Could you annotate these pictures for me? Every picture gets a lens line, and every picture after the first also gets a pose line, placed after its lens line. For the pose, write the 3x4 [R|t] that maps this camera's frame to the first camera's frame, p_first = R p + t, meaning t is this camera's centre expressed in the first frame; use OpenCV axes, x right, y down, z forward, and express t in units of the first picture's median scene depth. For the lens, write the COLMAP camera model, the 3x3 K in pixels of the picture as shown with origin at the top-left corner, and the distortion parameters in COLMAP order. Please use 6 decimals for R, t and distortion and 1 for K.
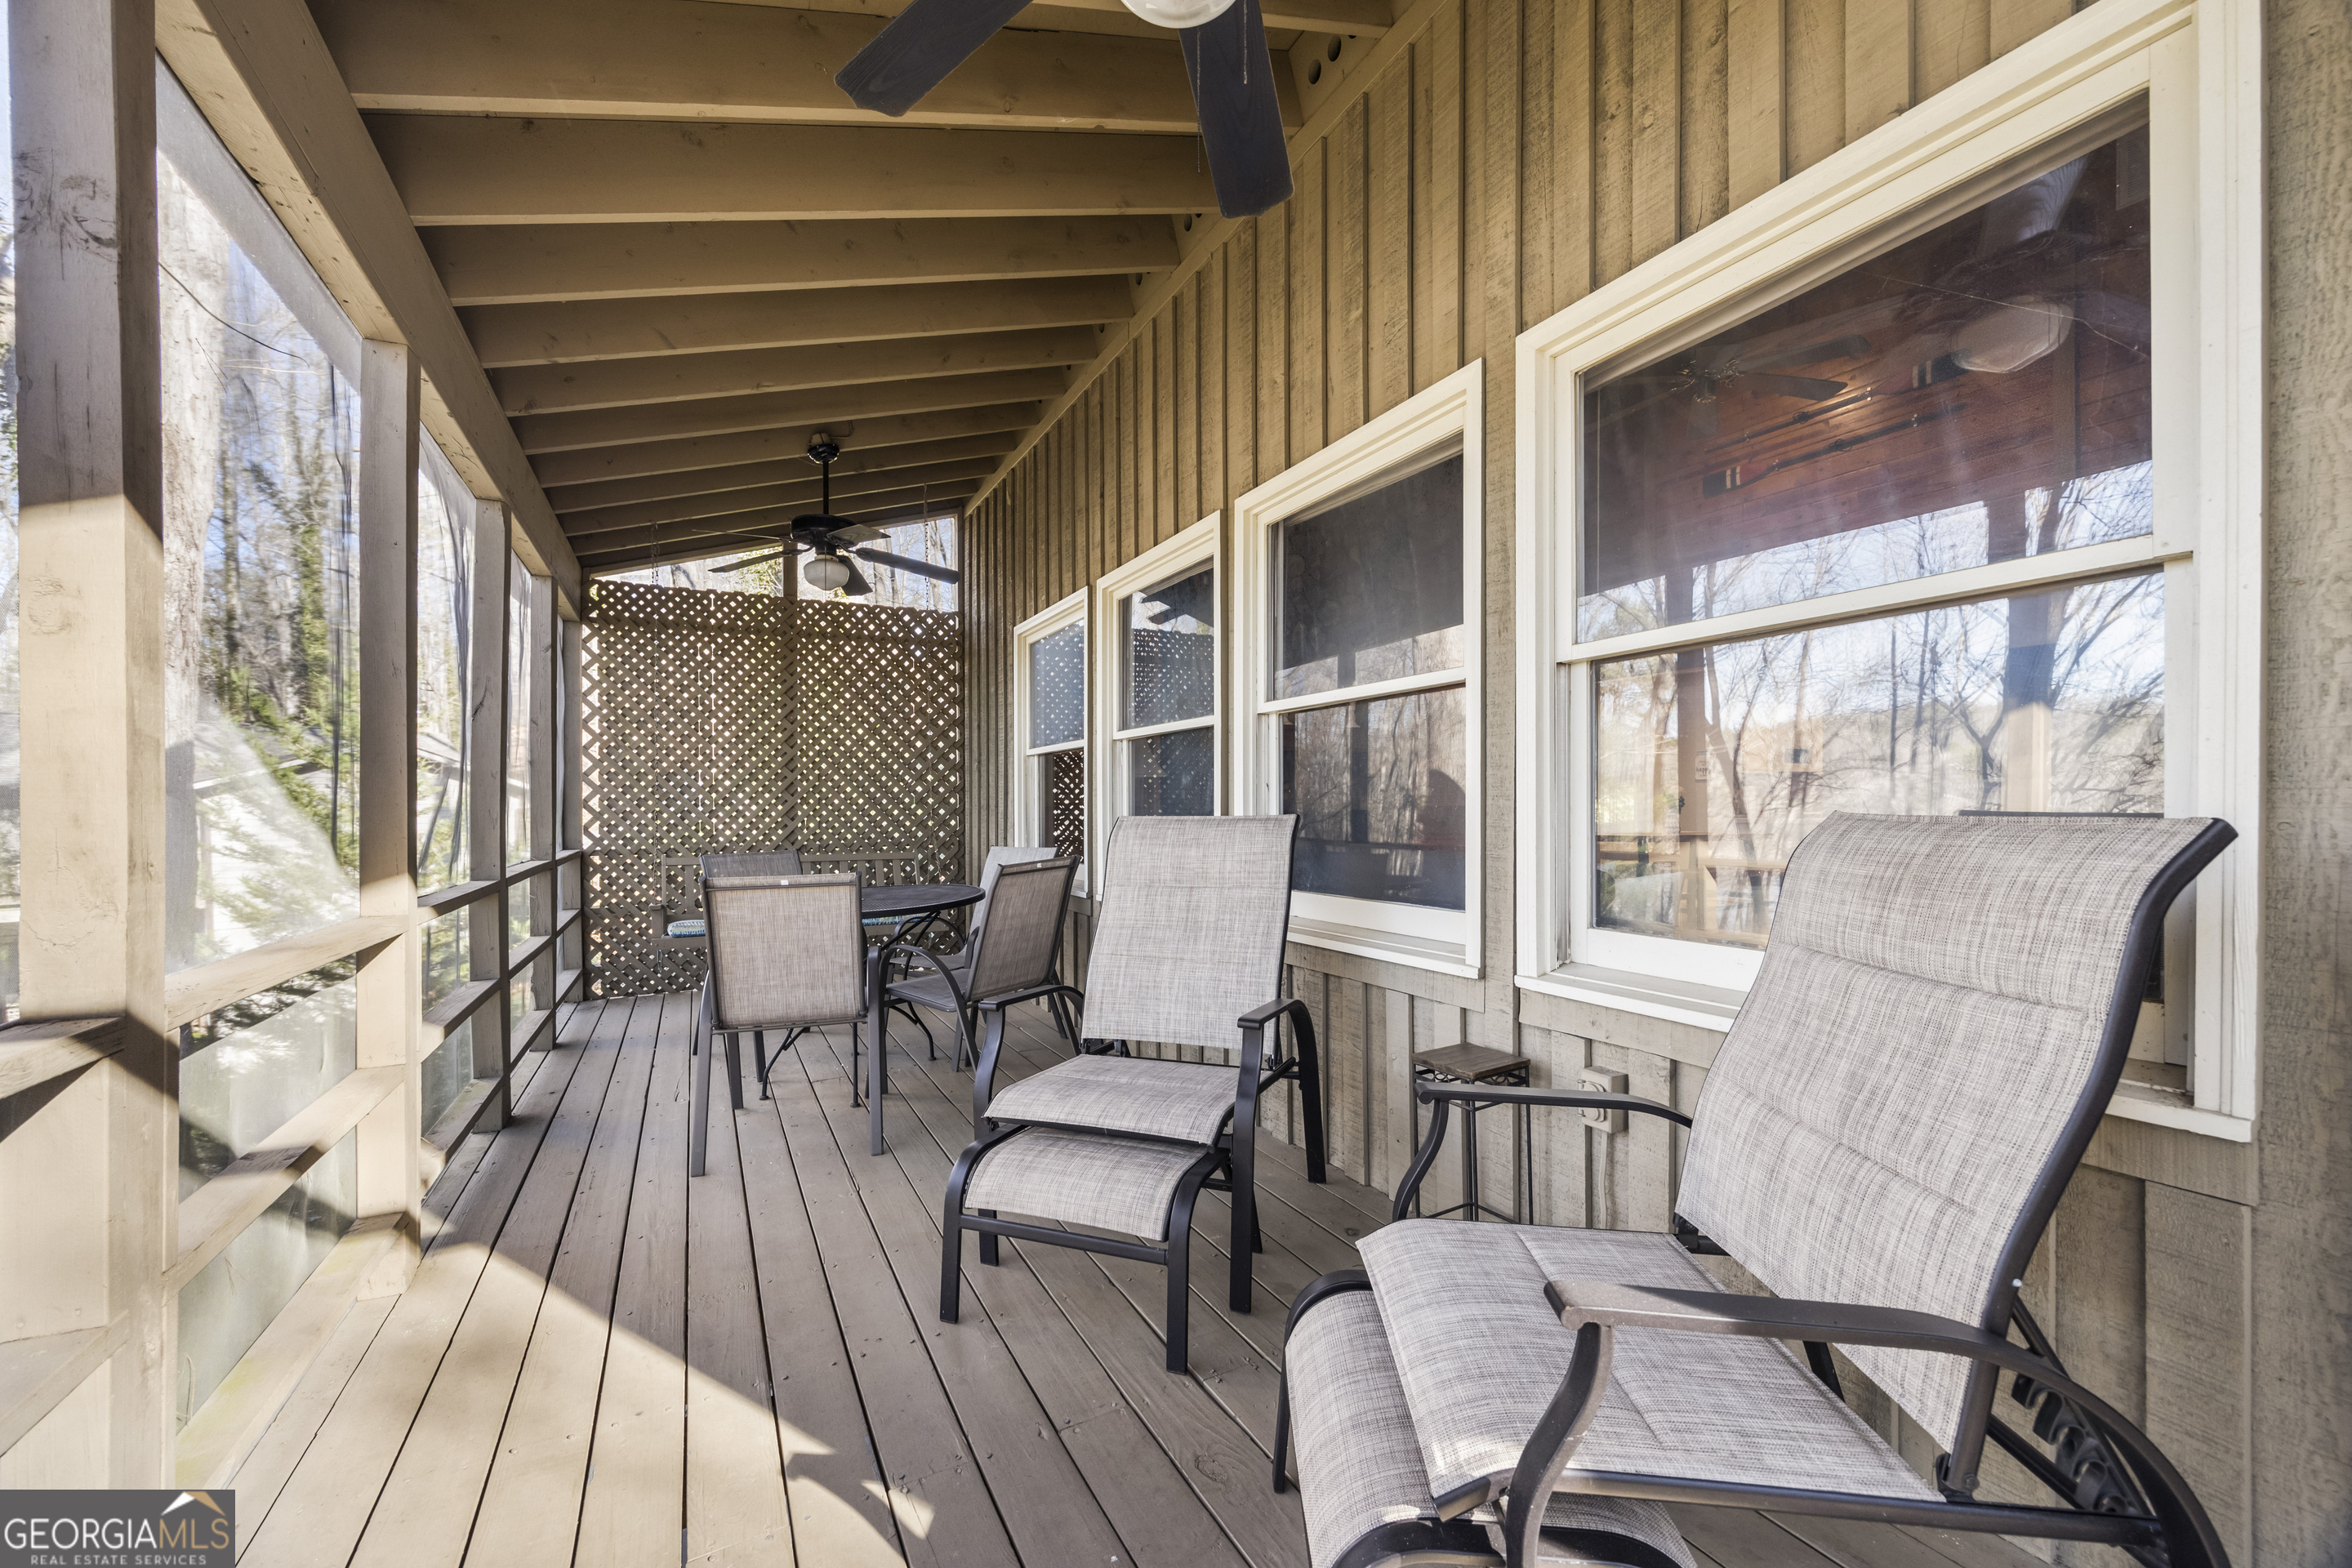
lens RADIAL K [[890.5, 0, 1178.3], [0, 890.5, 792.6], [0, 0, 1]] dist [0.000474, -0.000054]
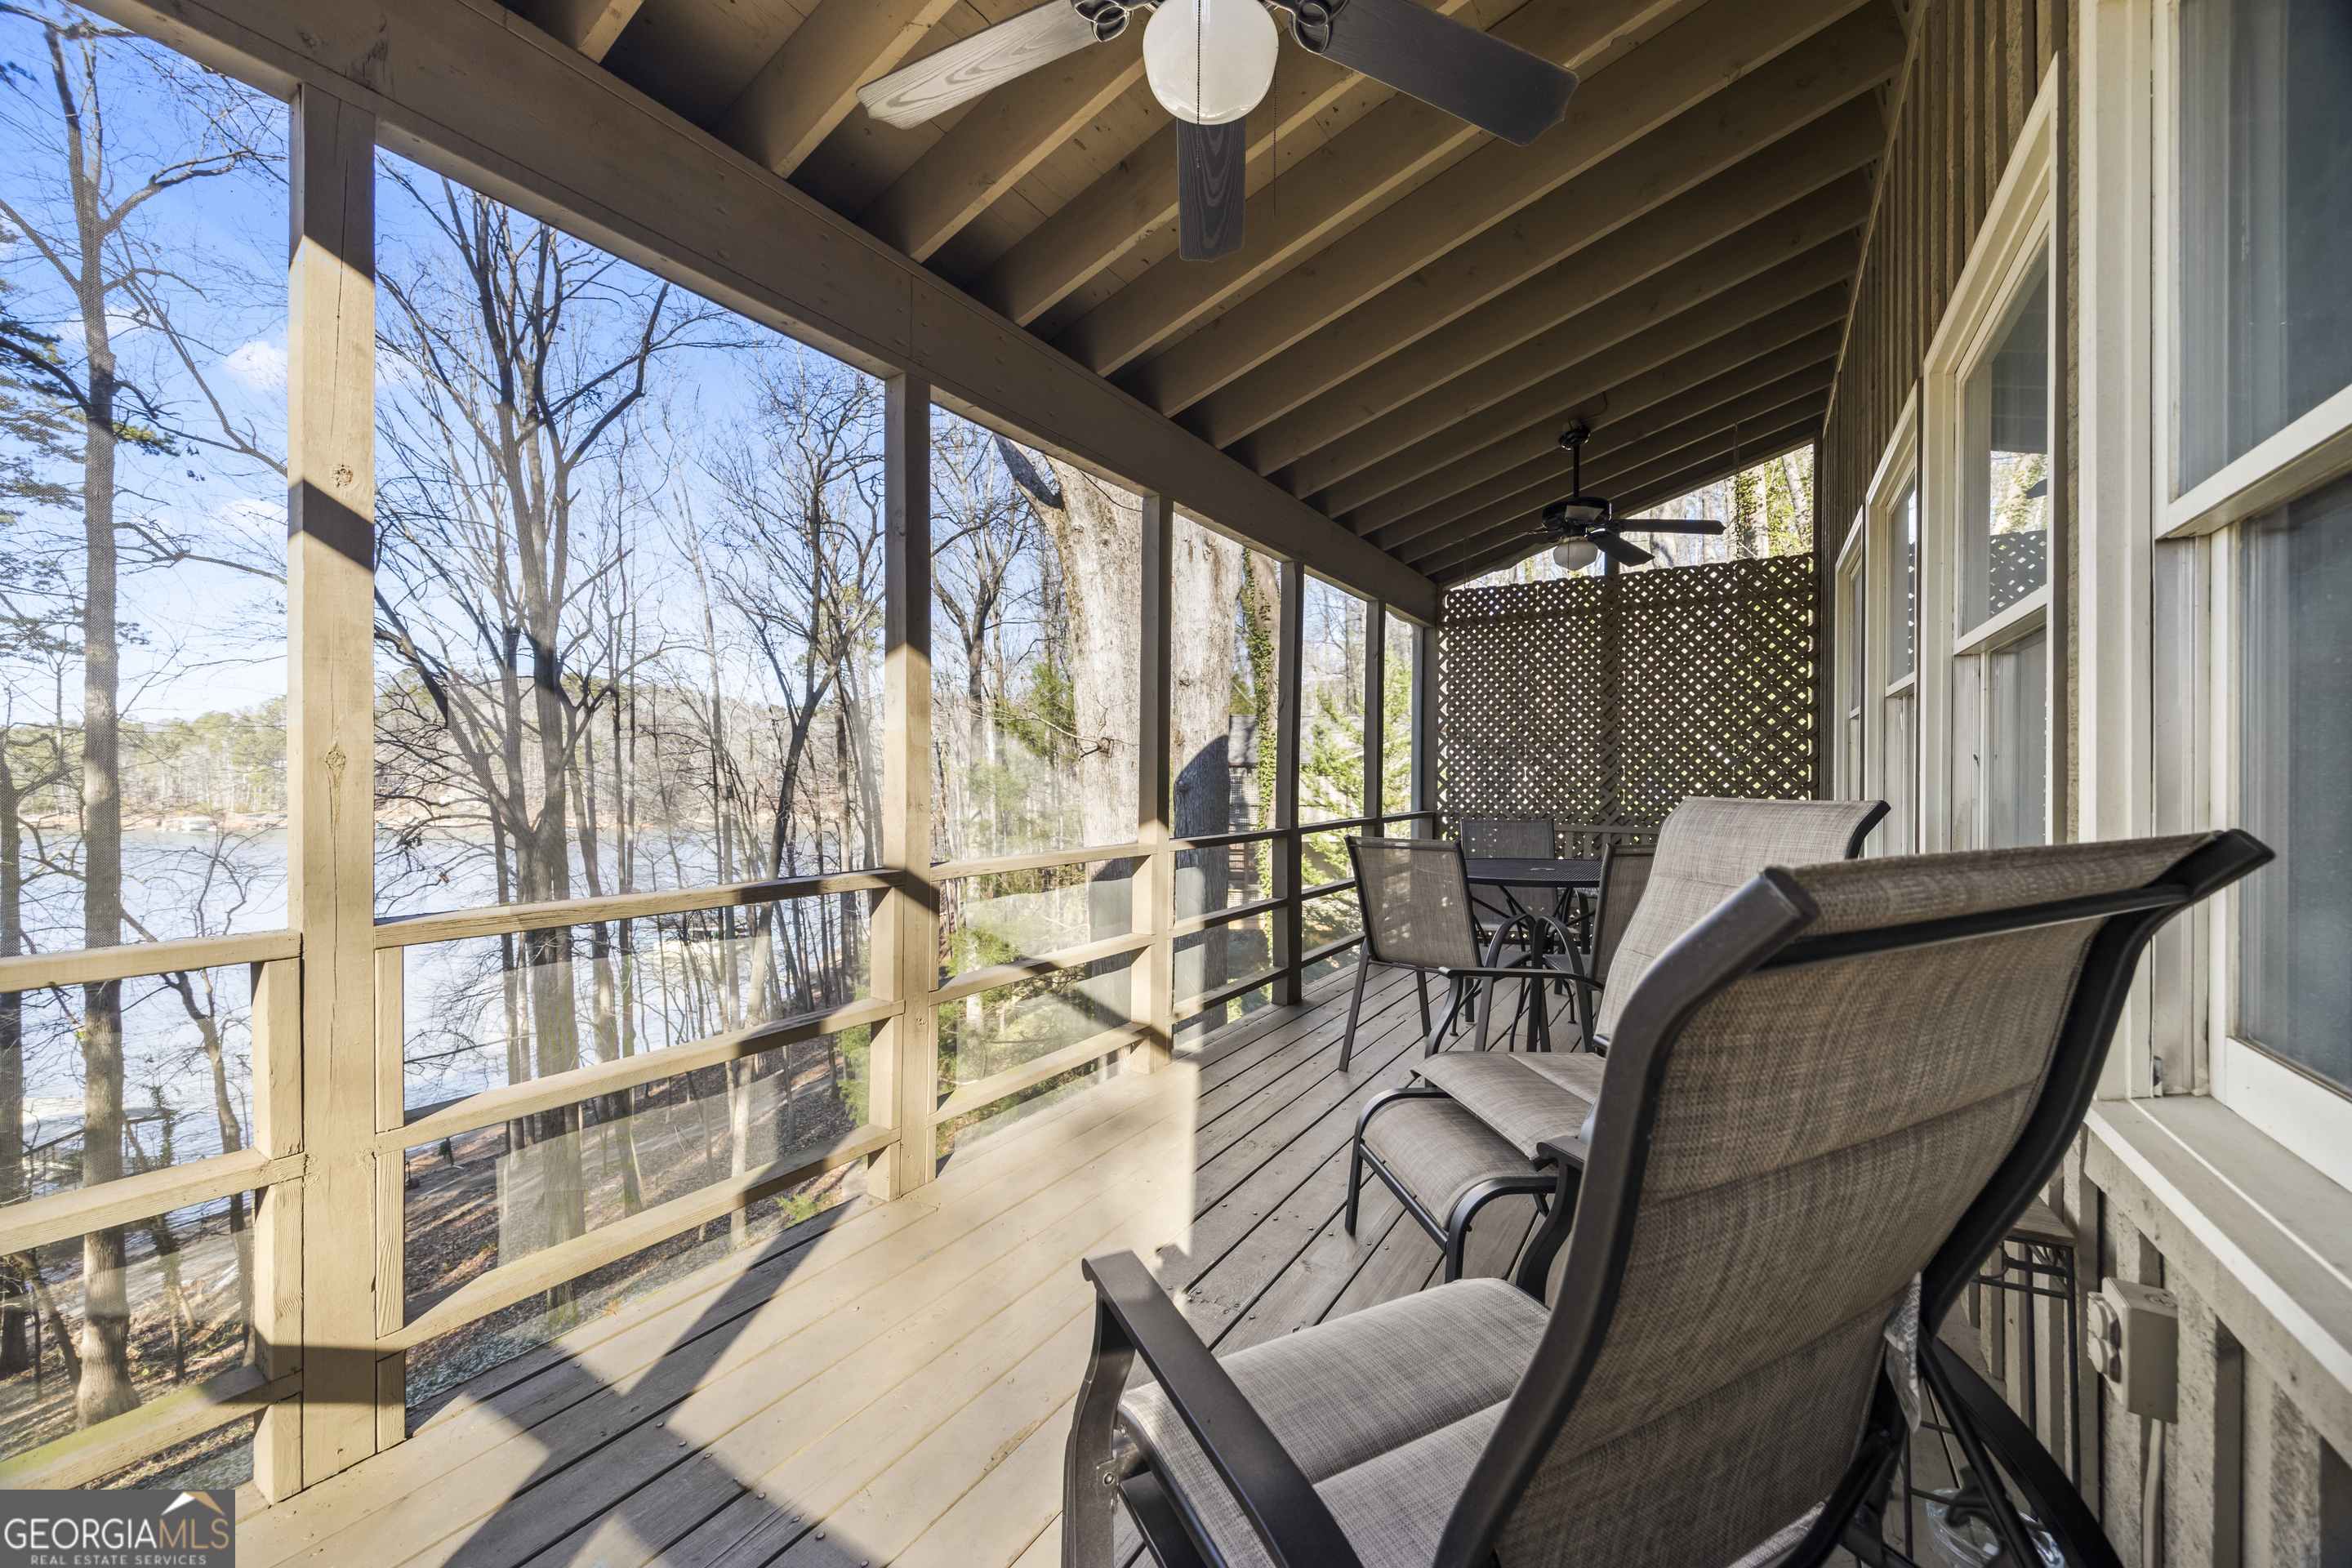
lens RADIAL K [[913.6, 0, 1257.7], [0, 913.6, 756.4], [0, 0, 1]] dist [0.000188, 0.000023]
pose [[0.550620, -0.009042, -0.834707, 0.238306], [0.005842, 0.999959, -0.006978, -0.004514], [0.834736, -0.001034, 0.550650, 0.088138]]
